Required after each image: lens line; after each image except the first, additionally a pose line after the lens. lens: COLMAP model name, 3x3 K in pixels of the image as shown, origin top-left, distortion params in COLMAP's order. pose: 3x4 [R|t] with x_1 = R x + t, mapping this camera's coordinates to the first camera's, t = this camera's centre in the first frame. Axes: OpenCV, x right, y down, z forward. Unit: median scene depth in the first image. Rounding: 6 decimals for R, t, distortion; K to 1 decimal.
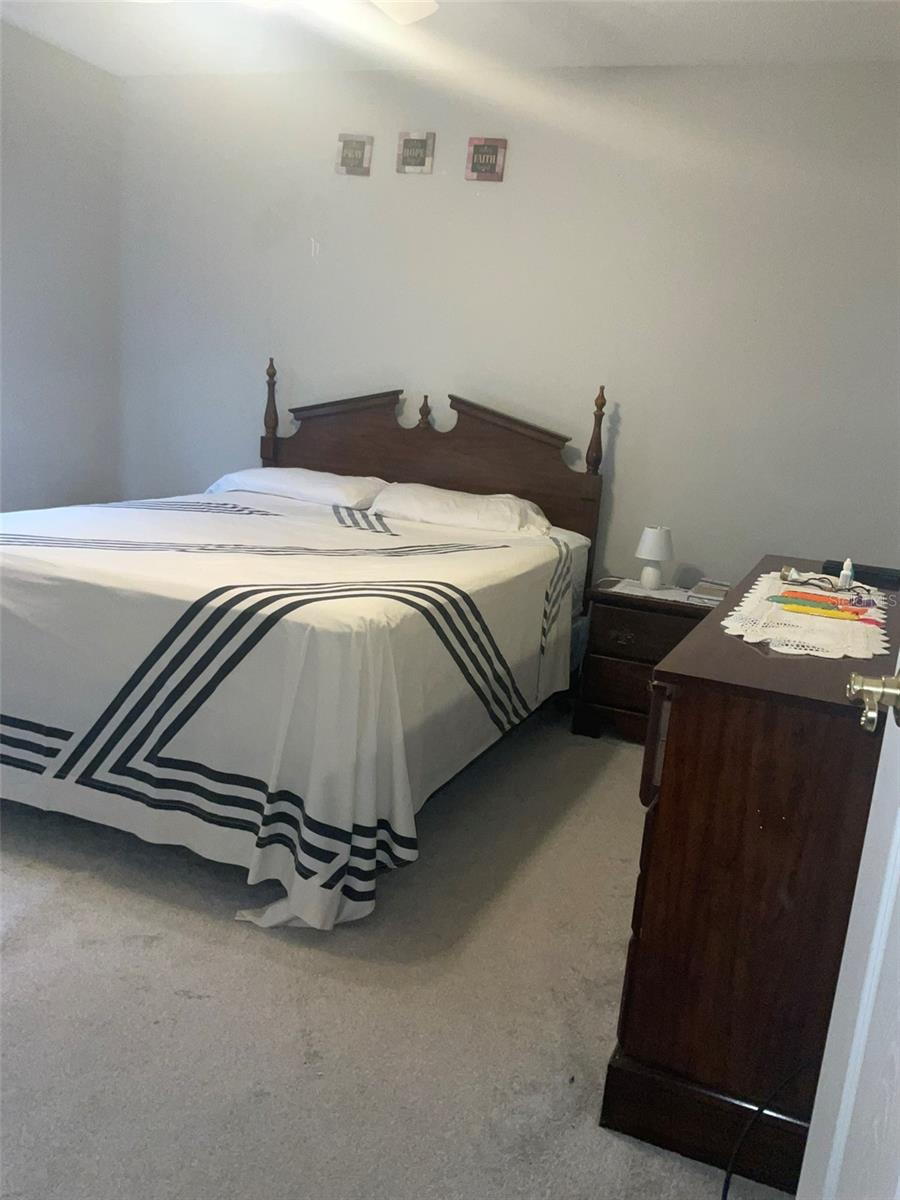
lens RADIAL K [[1007.4, 0, 447.8], [0, 1007.4, 581.8], [0, 0, 1]] dist [0.132131, -0.215135]
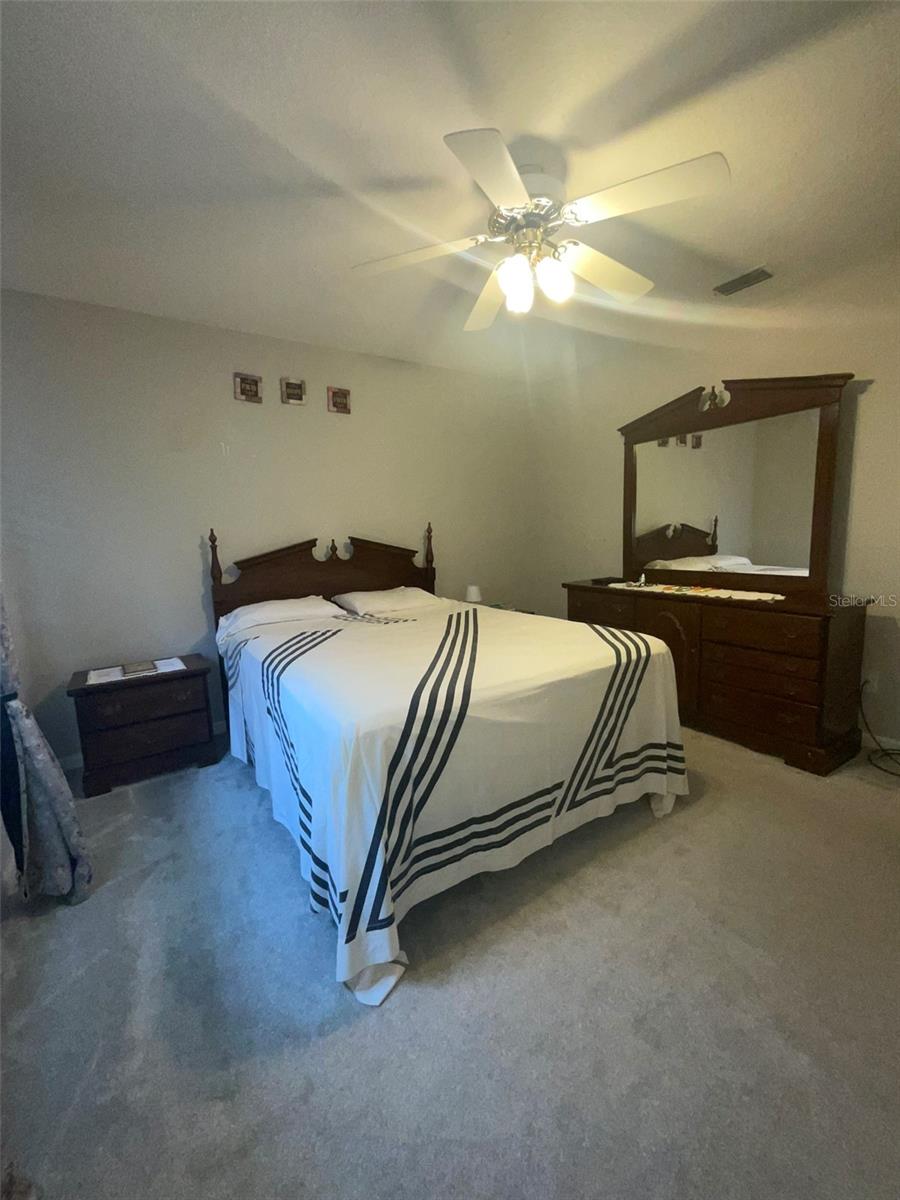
lens RADIAL K [[487.3, 0, 449.8], [0, 487.3, 604.3], [0, 0, 1]] dist [-0.008807, 0.006502]
pose [[0.566679, -0.232426, 0.790476, -0.583268], [0.238278, 0.964623, 0.112813, -0.132781], [-0.788732, 0.124425, 0.602014, 0.409895]]
